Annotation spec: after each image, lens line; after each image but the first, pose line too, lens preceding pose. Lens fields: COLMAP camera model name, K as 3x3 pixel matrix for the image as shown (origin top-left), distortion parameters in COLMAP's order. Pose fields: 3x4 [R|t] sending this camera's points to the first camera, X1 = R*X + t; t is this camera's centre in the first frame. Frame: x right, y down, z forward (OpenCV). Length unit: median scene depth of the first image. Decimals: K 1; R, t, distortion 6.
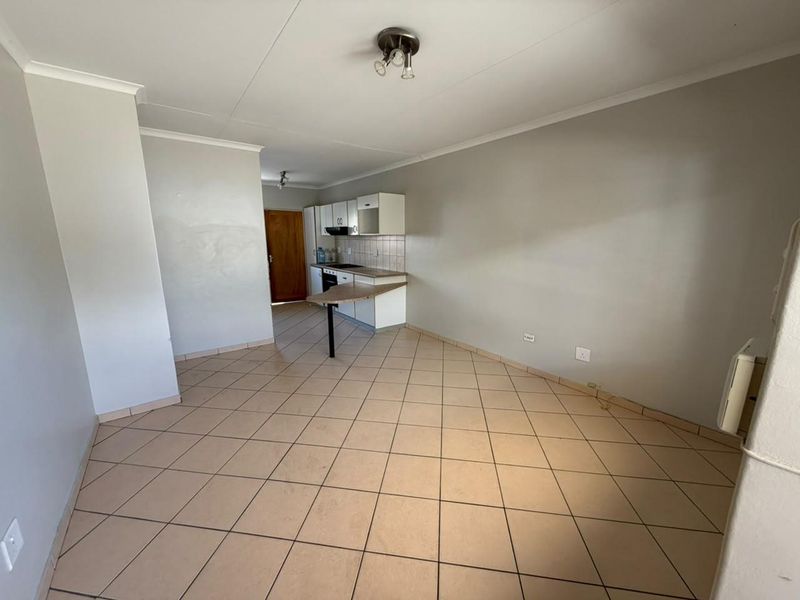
lens RADIAL K [[321.0, 0, 400.0], [0, 321.0, 300.0], [0, 0, 1]] dist [-0.001868, 0.000066]
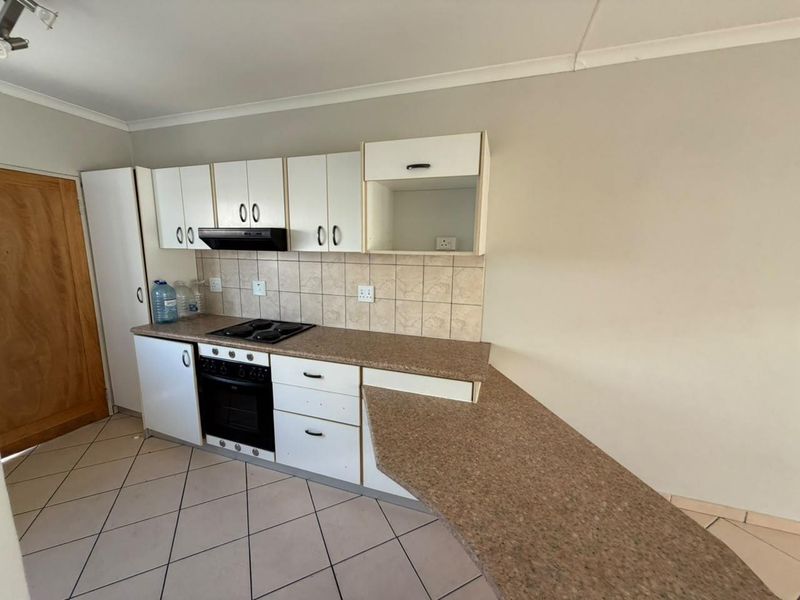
lens RADIAL K [[319.5, 0, 397.4], [0, 319.5, 296.7], [0, 0, 1]] dist [-0.000622, -0.000046]
pose [[0.821588, -0.072401, 0.565466, -0.241314], [0.094855, 0.995437, -0.010366, -0.119126], [-0.562135, 0.062154, 0.824707, 0.559297]]
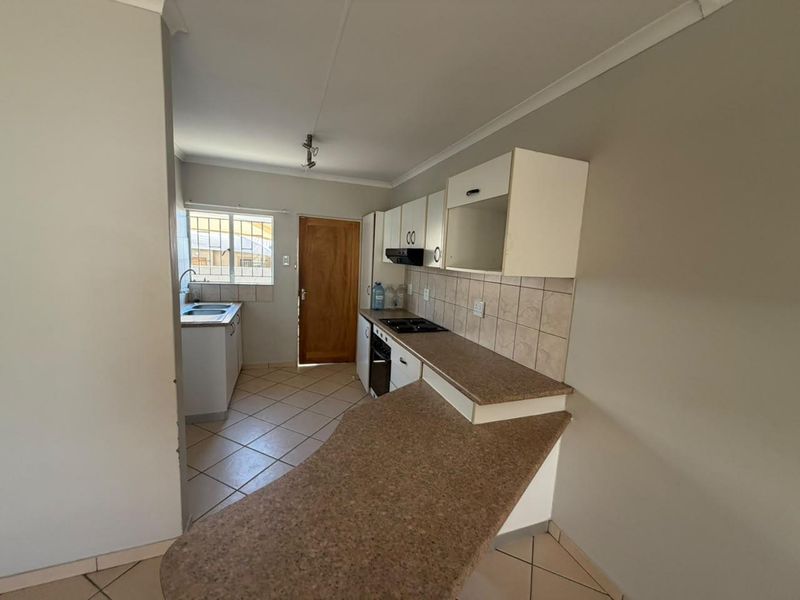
lens RADIAL K [[319.5, 0, 397.4], [0, 319.5, 296.7], [0, 0, 1]] dist [-0.000622, -0.000046]
pose [[0.955020, 0.086396, -0.283676, -0.052643], [-0.109292, 0.991825, -0.065872, -0.107614], [0.275666, 0.093912, 0.956655, 0.477480]]
